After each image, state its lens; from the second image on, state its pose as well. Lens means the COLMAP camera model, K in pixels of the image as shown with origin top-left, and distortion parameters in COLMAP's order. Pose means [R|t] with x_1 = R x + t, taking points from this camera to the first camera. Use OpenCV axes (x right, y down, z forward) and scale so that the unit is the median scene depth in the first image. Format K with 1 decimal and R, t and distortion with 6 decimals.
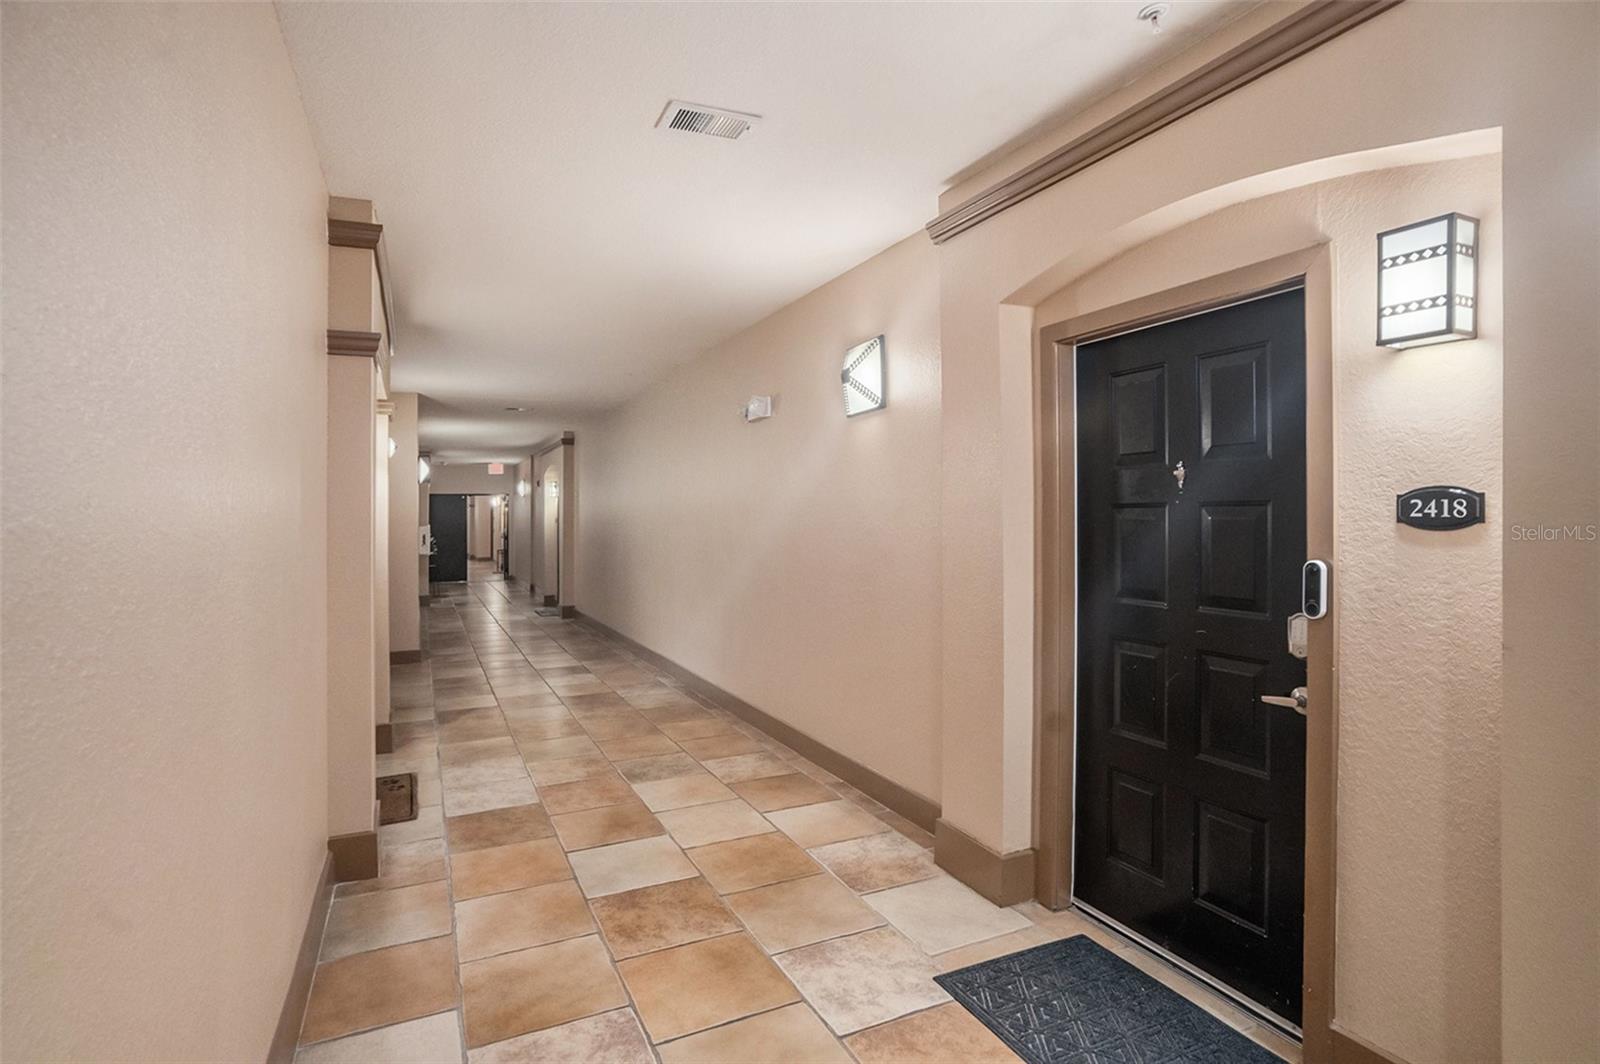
lens RADIAL K [[793.2, 0, 798.4], [0, 793.2, 519.3], [0, 0, 1]] dist [-0.040736, 0.009536]
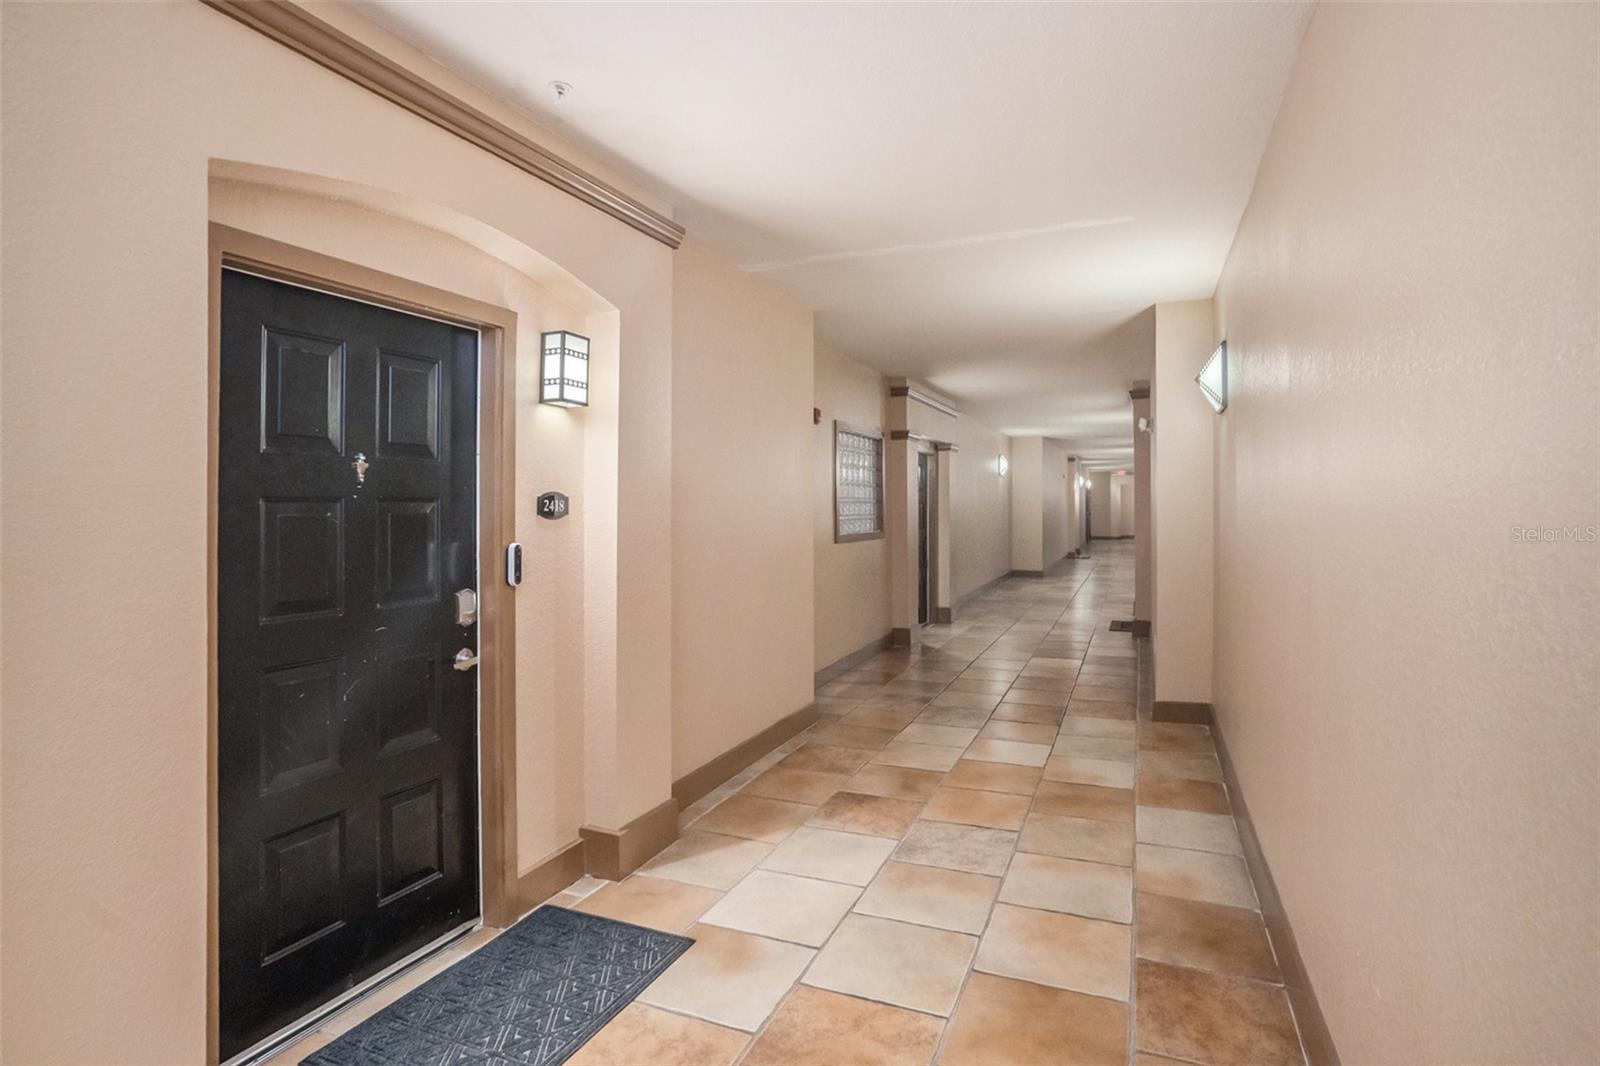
lens RADIAL K [[793.2, 0, 801.4], [0, 793.2, 527.3], [0, 0, 1]] dist [-0.040736, 0.009536]
pose [[-0.649485, -0.015128, 0.760224, -0.698632], [0.007834, 0.999616, 0.026585, -0.007788], [-0.760334, 0.023222, -0.649117, 1.494643]]
